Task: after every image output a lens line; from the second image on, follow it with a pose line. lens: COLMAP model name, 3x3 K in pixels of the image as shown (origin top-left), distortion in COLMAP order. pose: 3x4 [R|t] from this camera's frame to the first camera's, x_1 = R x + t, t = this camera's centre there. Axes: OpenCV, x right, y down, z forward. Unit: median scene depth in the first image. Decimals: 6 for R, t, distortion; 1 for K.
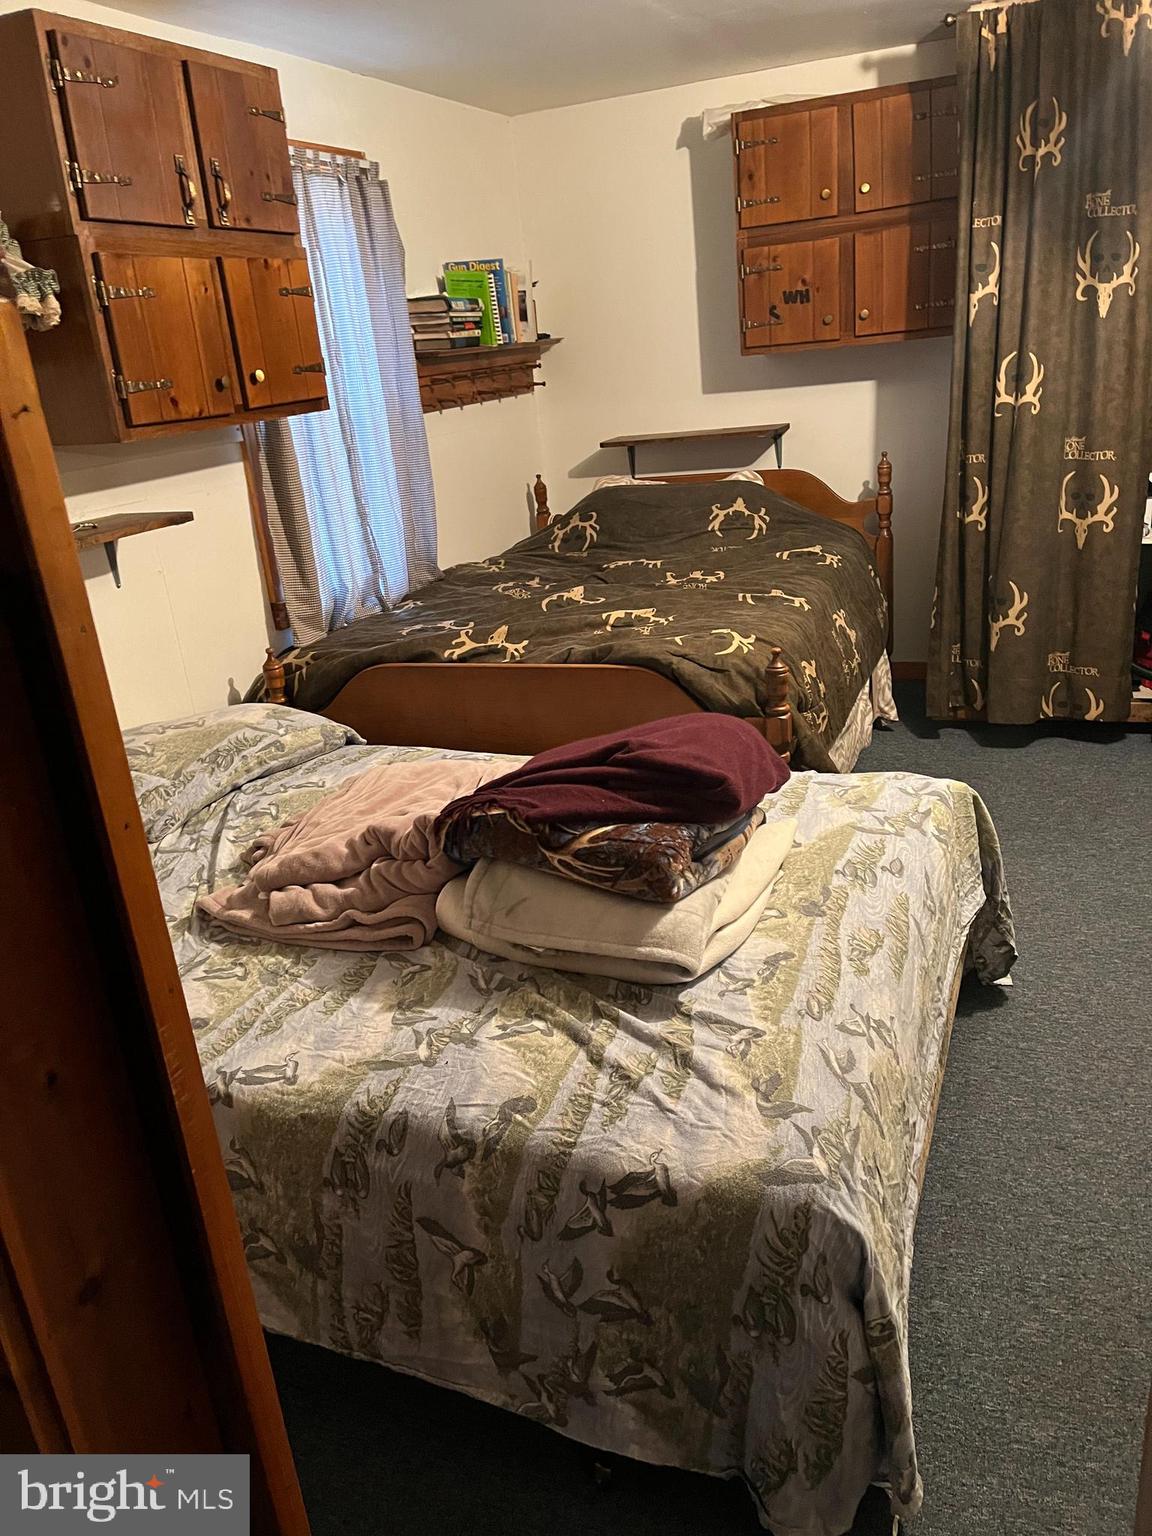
lens RADIAL K [[1154.3, 0, 575.7], [0, 1154.3, 766.2], [0, 0, 1]] dist [0.028543, -0.008165]
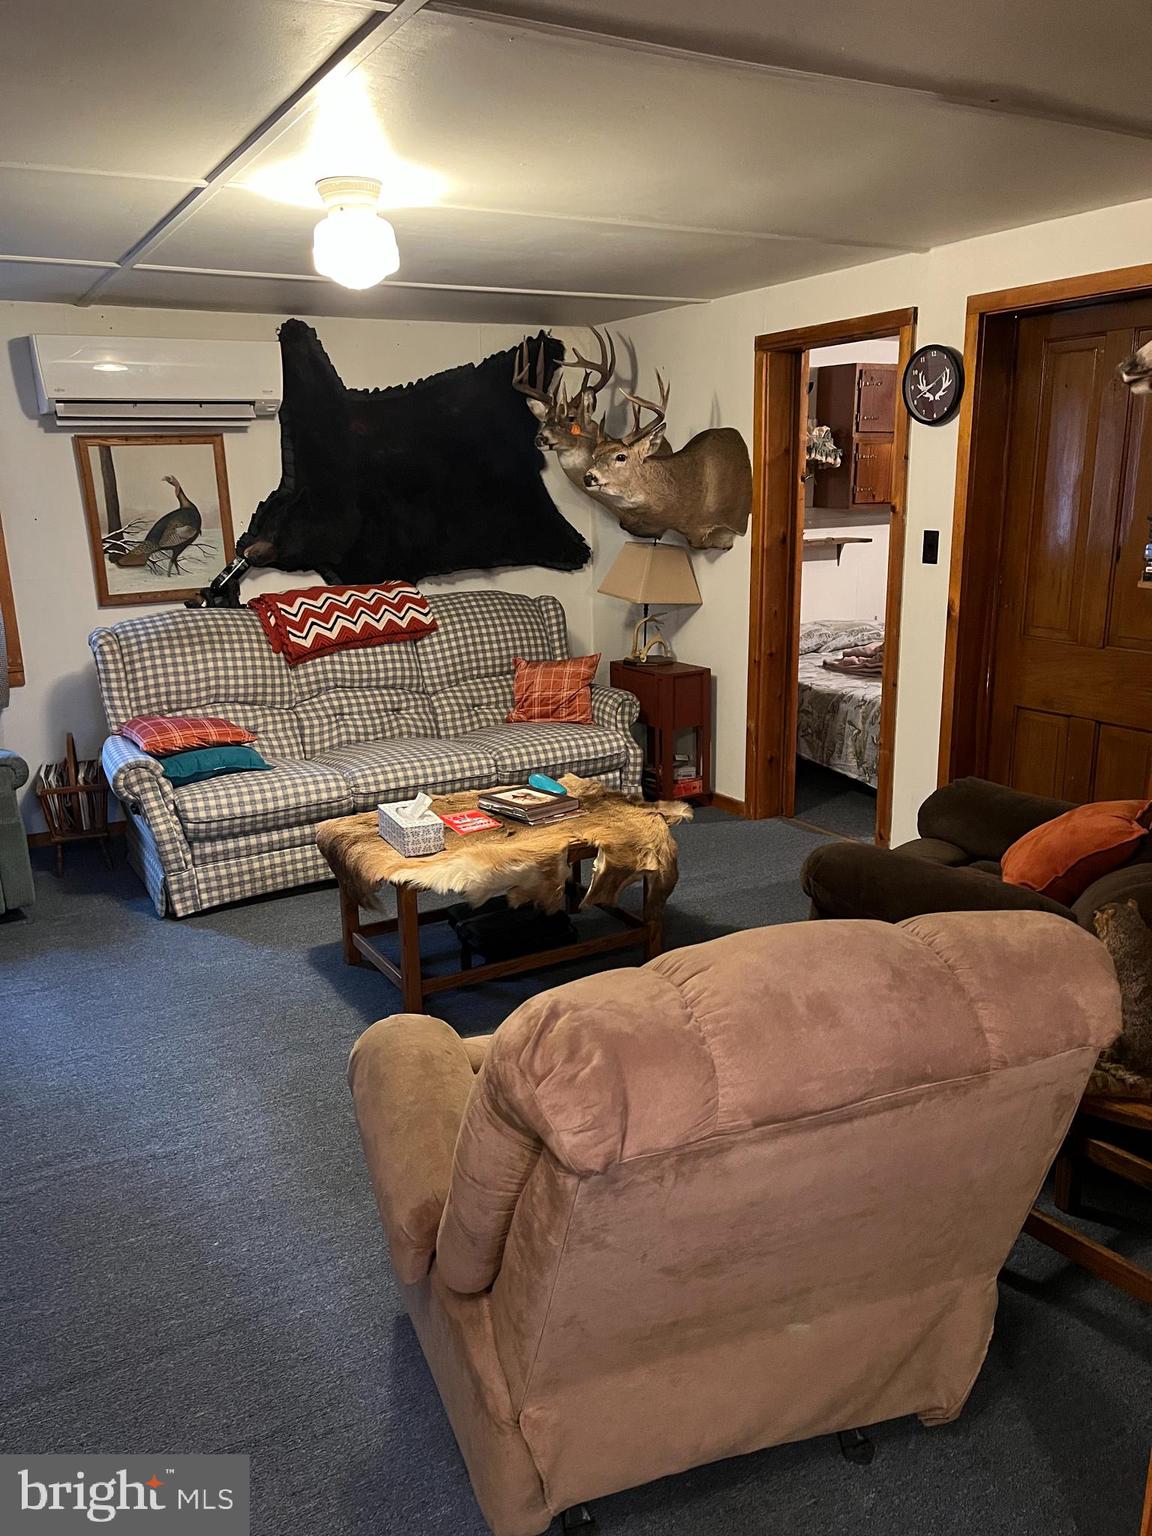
lens RADIAL K [[1154.3, 0, 578.8], [0, 1154.3, 771.6], [0, 0, 1]] dist [0.028543, -0.008165]
pose [[0.778667, 0.218348, -0.588219, 0.895955], [-0.260089, 0.965482, 0.014090, 0.466115], [0.570992, 0.142018, 0.808579, -1.554028]]
